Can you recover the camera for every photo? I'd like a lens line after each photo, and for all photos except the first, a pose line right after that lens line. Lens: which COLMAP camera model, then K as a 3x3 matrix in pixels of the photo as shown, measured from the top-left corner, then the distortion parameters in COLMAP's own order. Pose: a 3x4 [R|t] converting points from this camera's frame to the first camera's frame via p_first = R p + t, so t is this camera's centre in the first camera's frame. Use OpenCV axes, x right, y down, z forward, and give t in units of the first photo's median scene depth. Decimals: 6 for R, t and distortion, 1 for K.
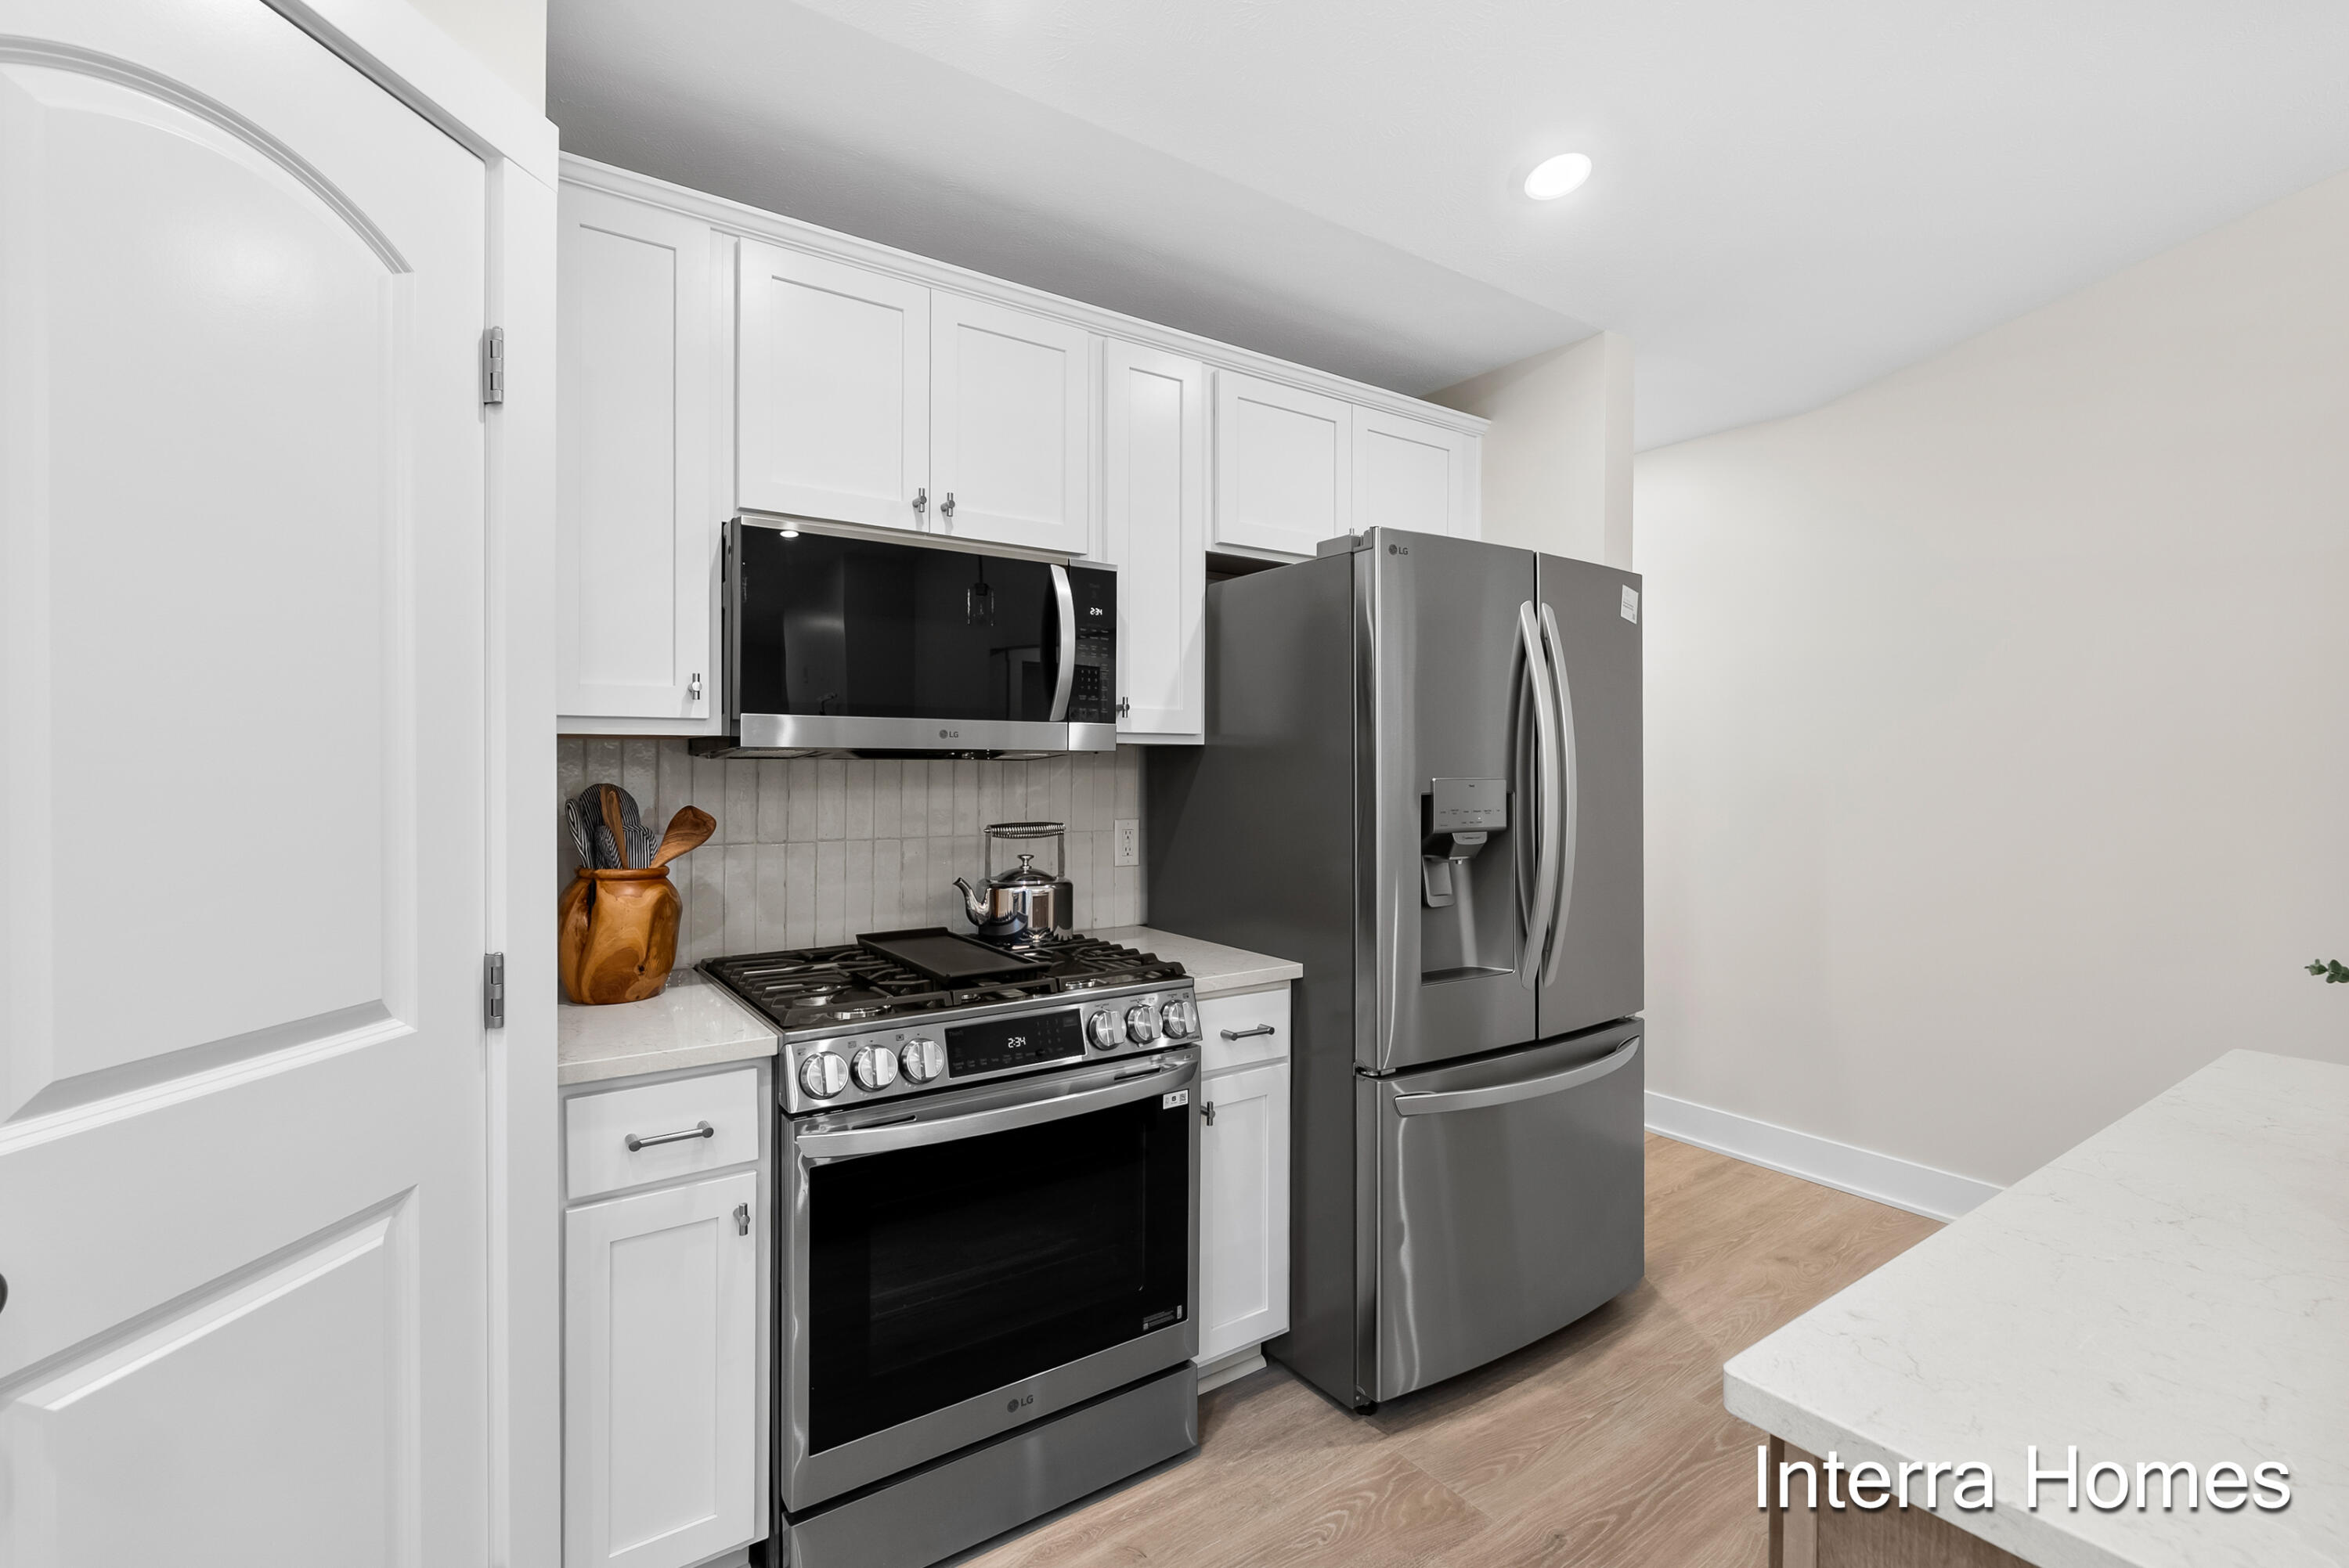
lens RADIAL K [[1074.7, 0, 1184.8], [0, 1074.7, 768.0], [0, 0, 1]] dist [-0.005115, 0.000227]
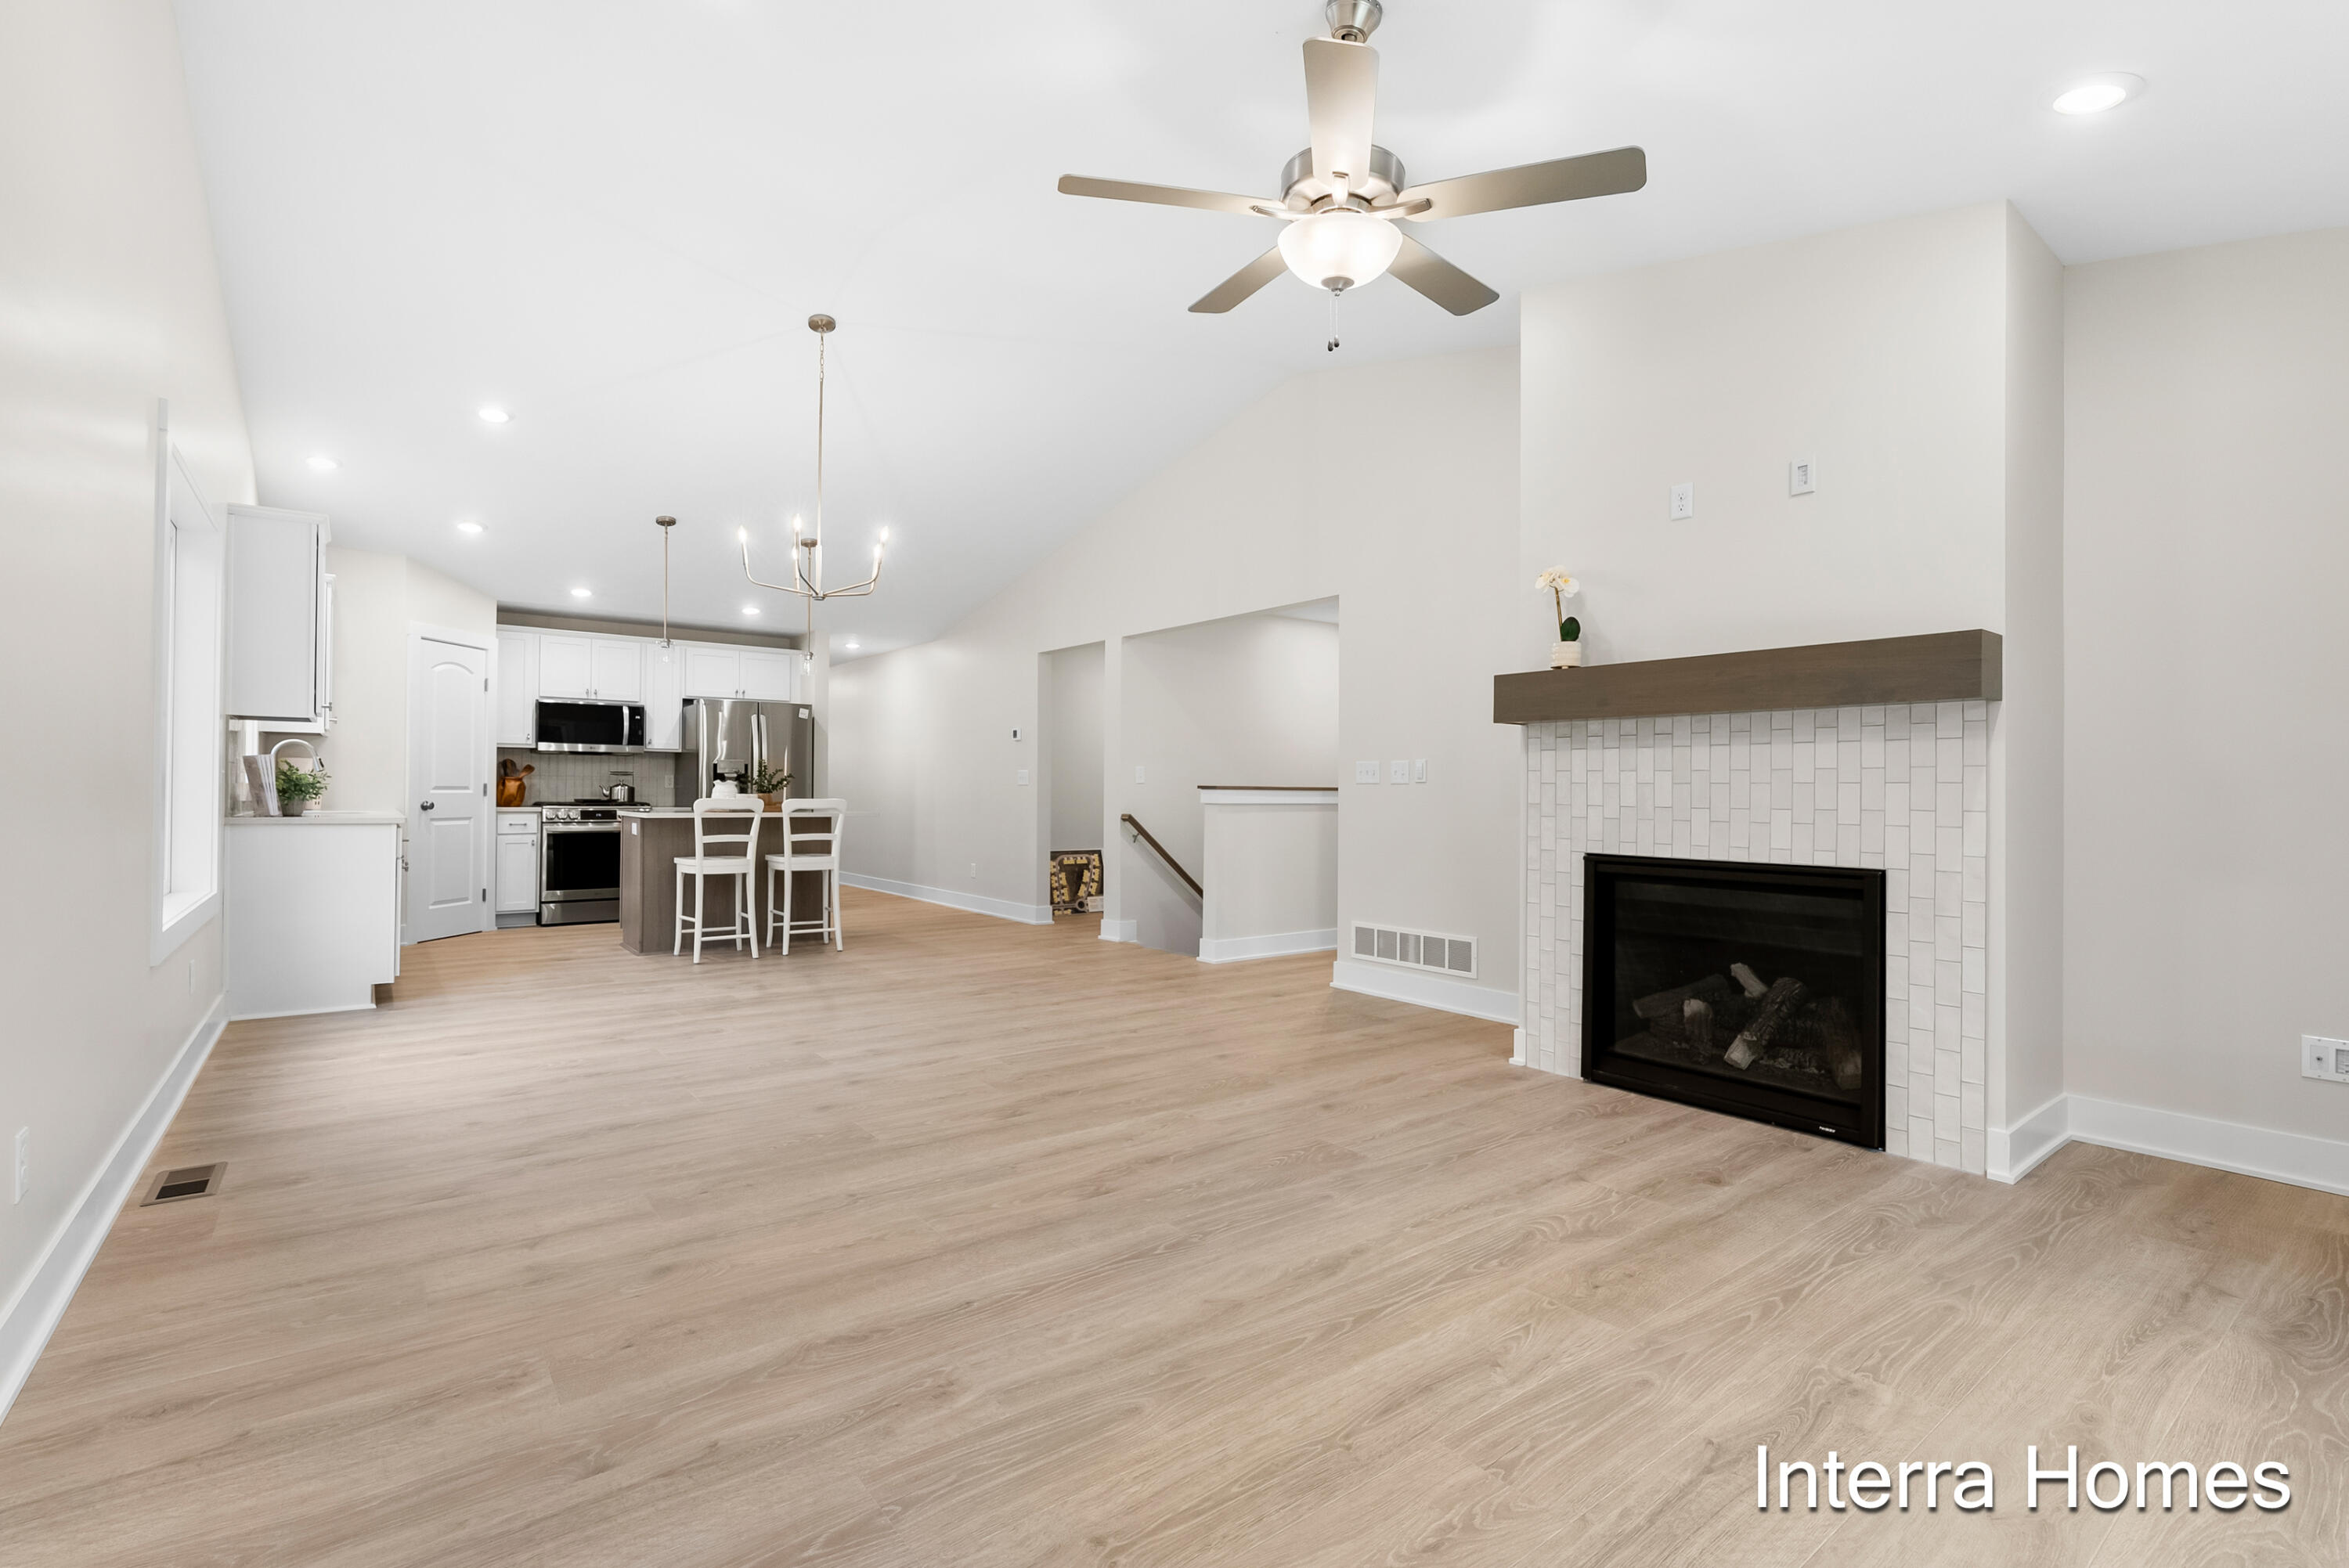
lens RADIAL K [[1074.7, 0, 1175.6], [0, 1074.7, 785.5], [0, 0, 1]] dist [-0.005115, 0.000227]
pose [[0.999476, 0.005281, 0.031945, 2.048526], [-0.004939, 0.999930, -0.010783, 0.157962], [-0.031999, 0.010619, 0.999431, -3.470068]]
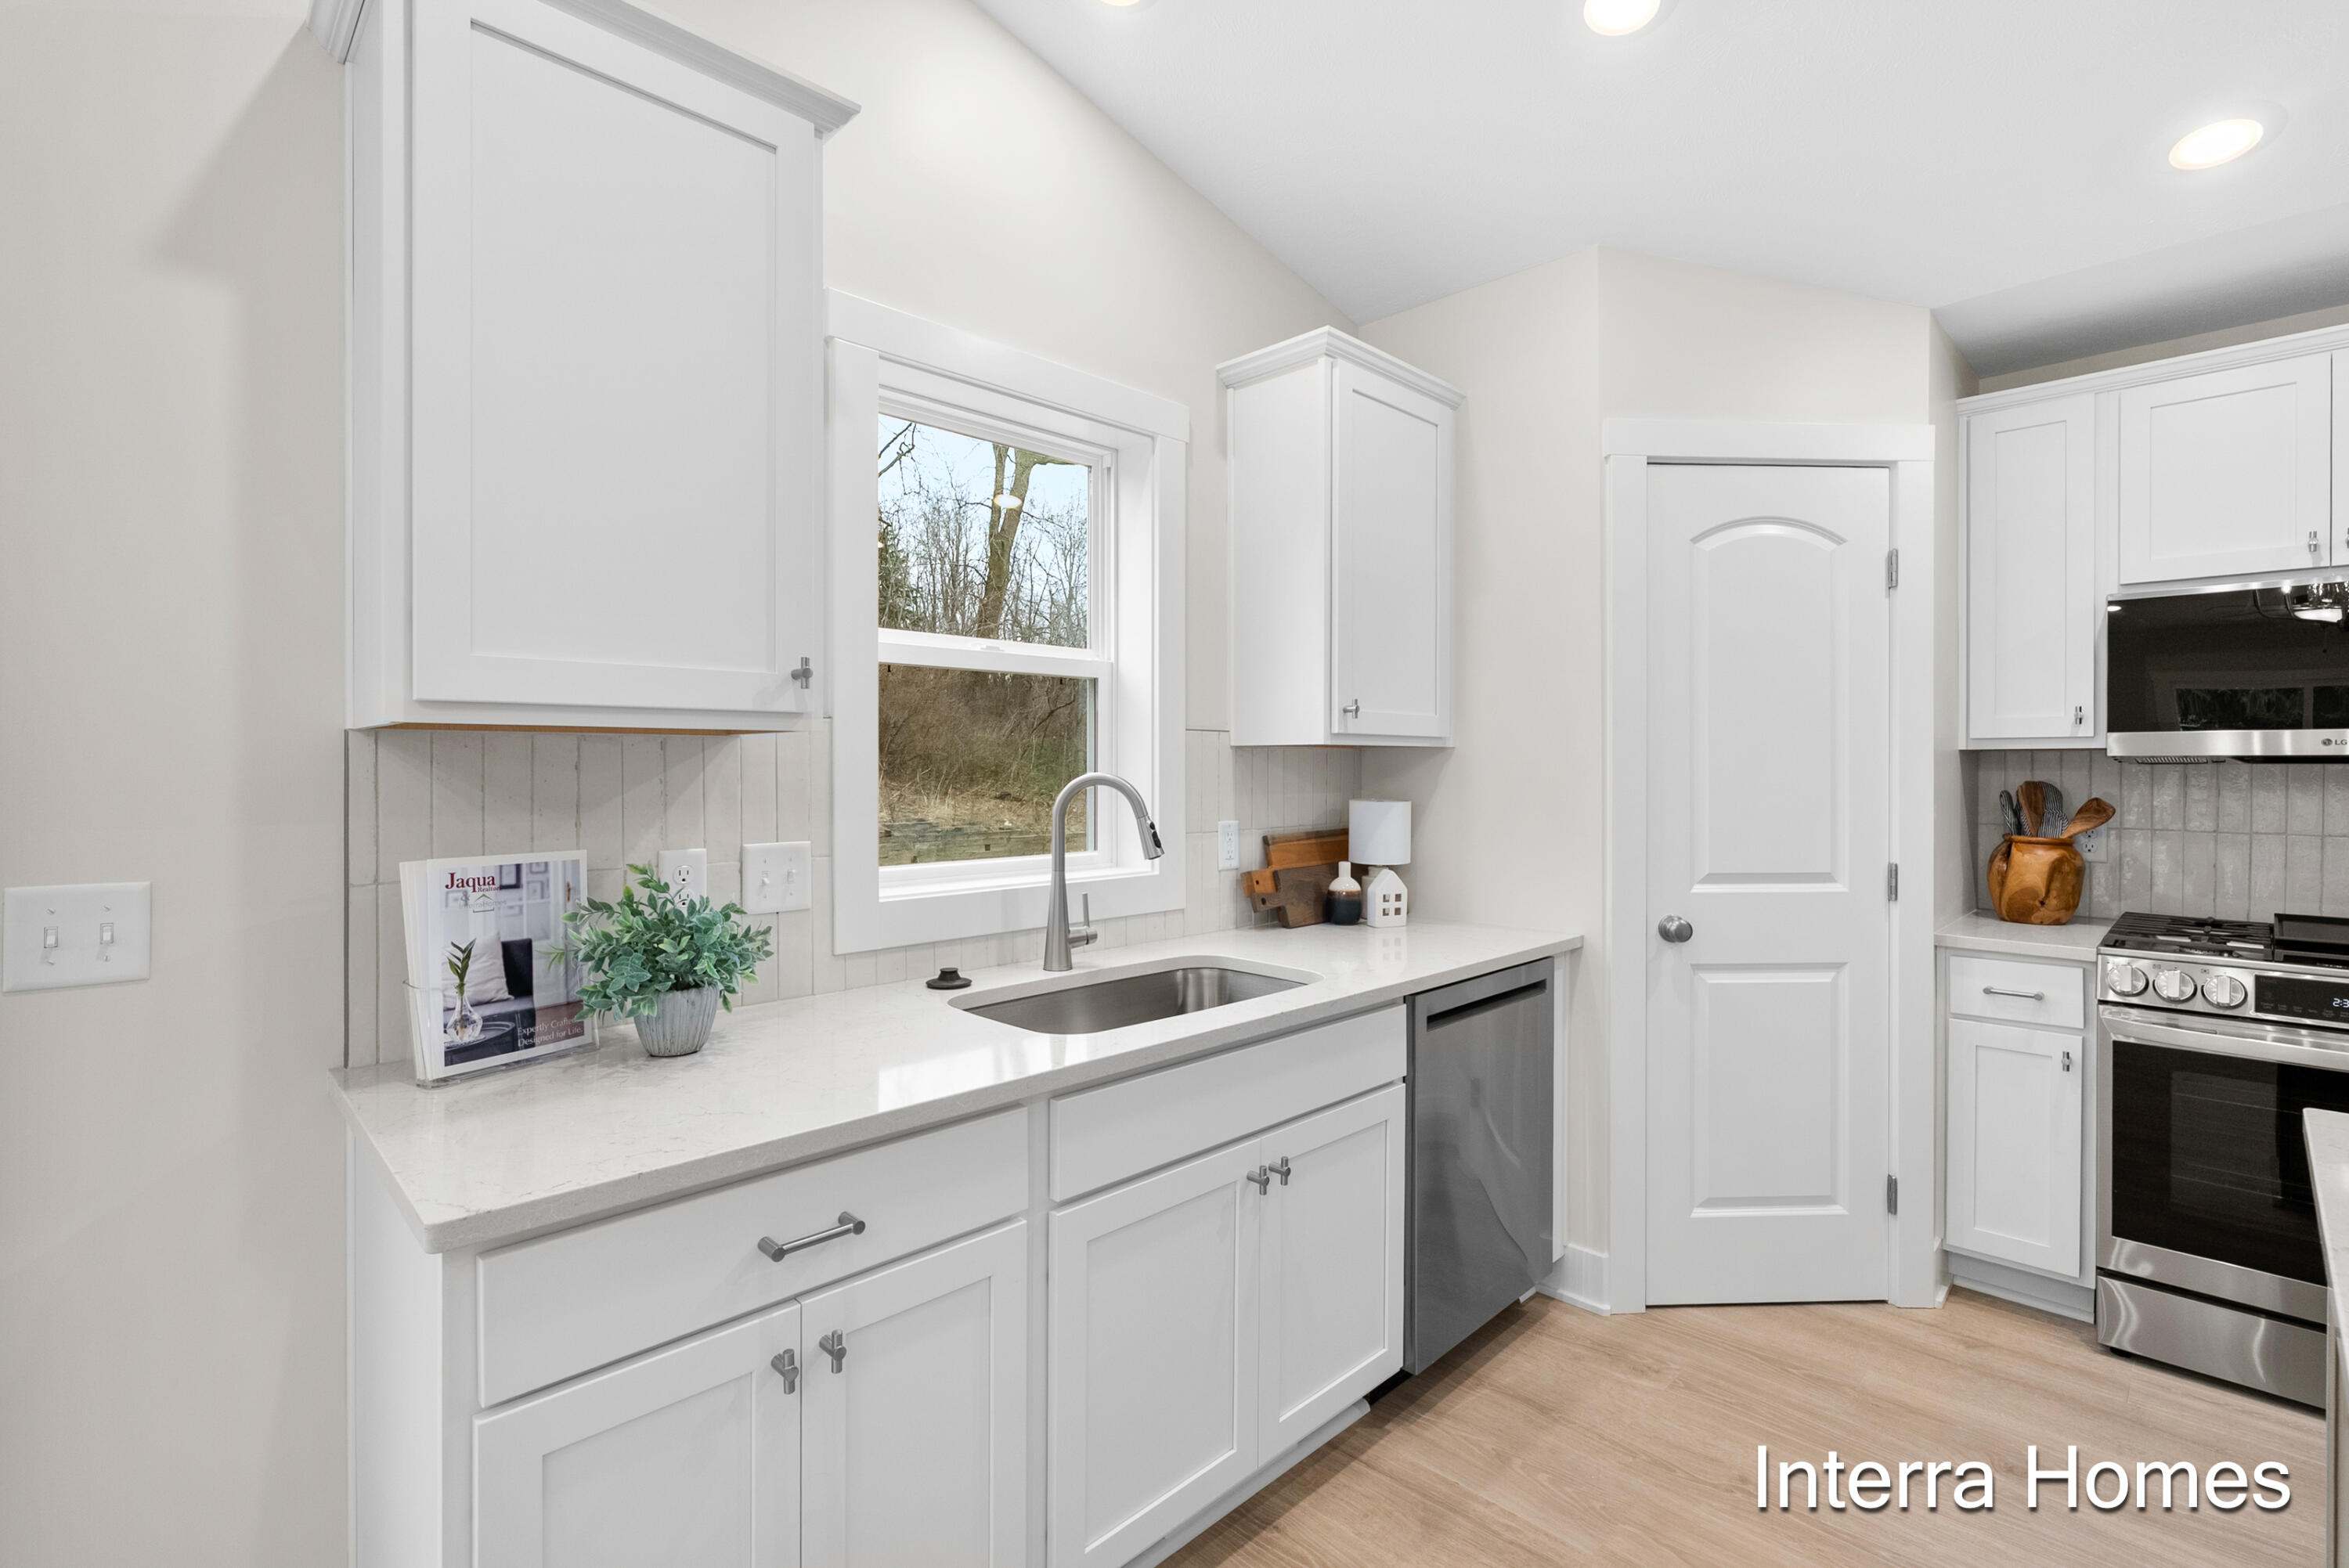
lens RADIAL K [[1074.7, 0, 1180.3], [0, 1074.7, 765.1], [0, 0, 1]] dist [-0.005115, 0.000227]
pose [[0.165395, -0.004485, -0.986217, 0.755084], [-0.004287, 0.999977, -0.005266, 0.004886], [0.986218, 0.005099, 0.165372, -0.435698]]
